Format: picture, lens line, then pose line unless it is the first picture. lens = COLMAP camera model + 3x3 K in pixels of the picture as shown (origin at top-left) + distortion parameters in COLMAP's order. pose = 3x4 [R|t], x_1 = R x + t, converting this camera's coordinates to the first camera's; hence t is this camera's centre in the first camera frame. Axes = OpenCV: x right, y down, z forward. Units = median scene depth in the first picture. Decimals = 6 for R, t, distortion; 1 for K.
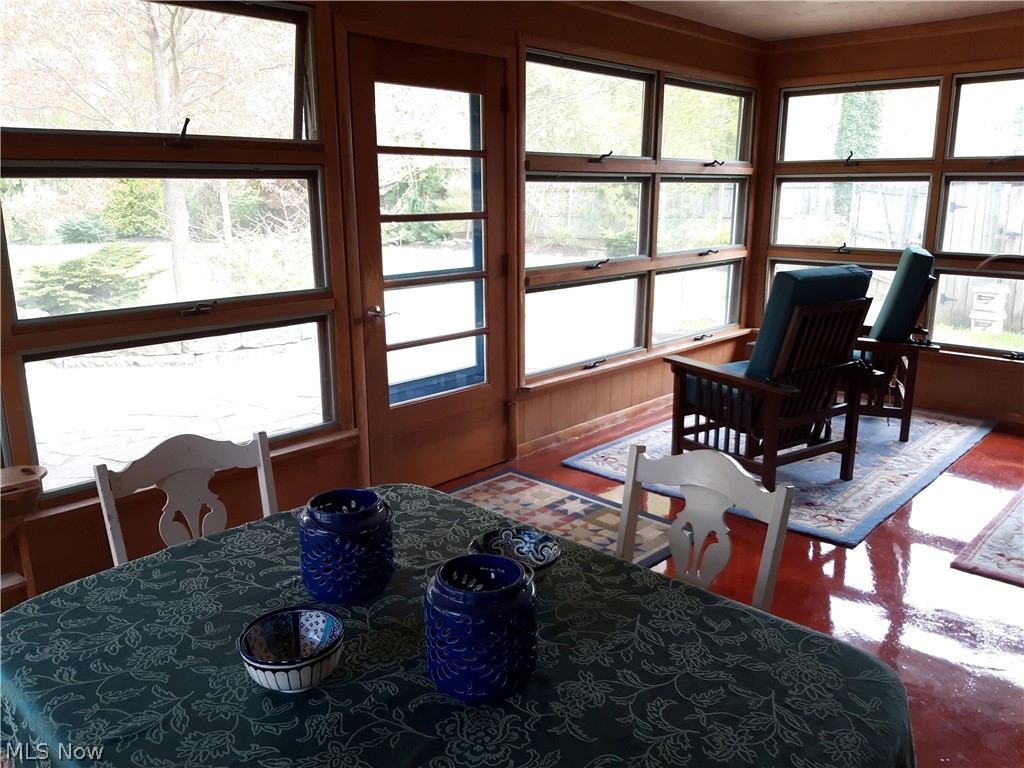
lens RADIAL K [[804.8, 0, 511.2], [0, 804.8, 385.1], [0, 0, 1]] dist [-0.008370, -0.001236]
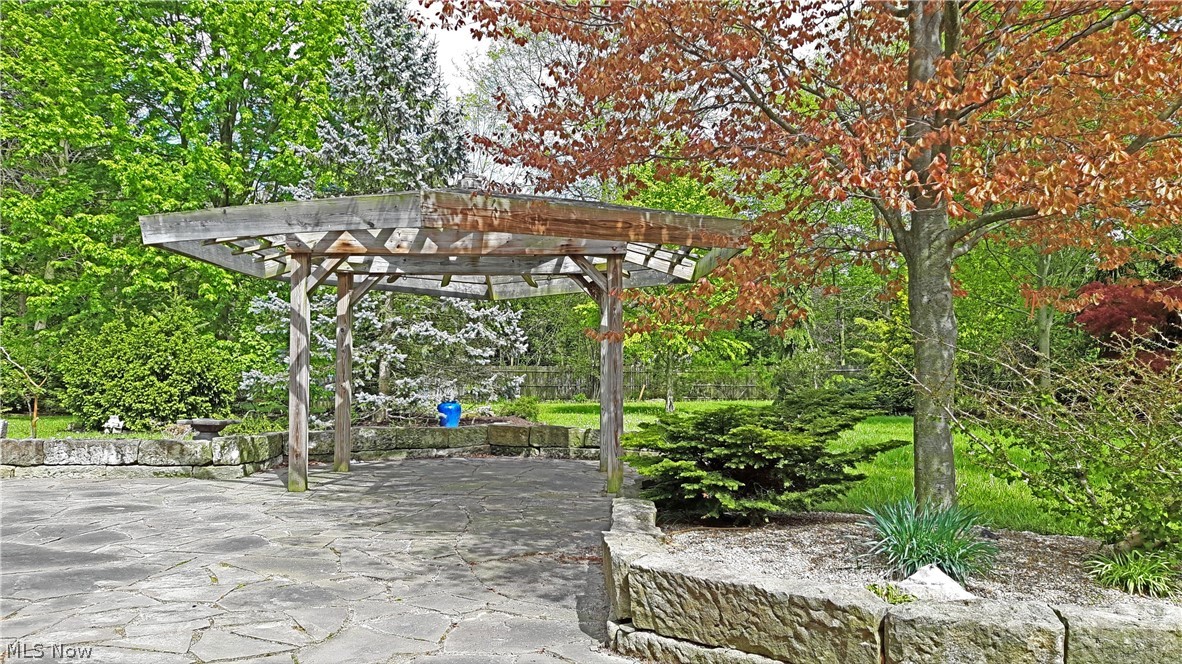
lens RADIAL K [[852.8, 0, 590.2], [0, 852.8, 333.1], [0, 0, 1]] dist [-0.051038, -0.013303]
pose [[0.667545, -0.034505, -0.743770, -0.197397], [-0.177135, 0.962886, -0.203652, -0.078980], [0.723193, 0.267694, 0.636657, 0.580338]]
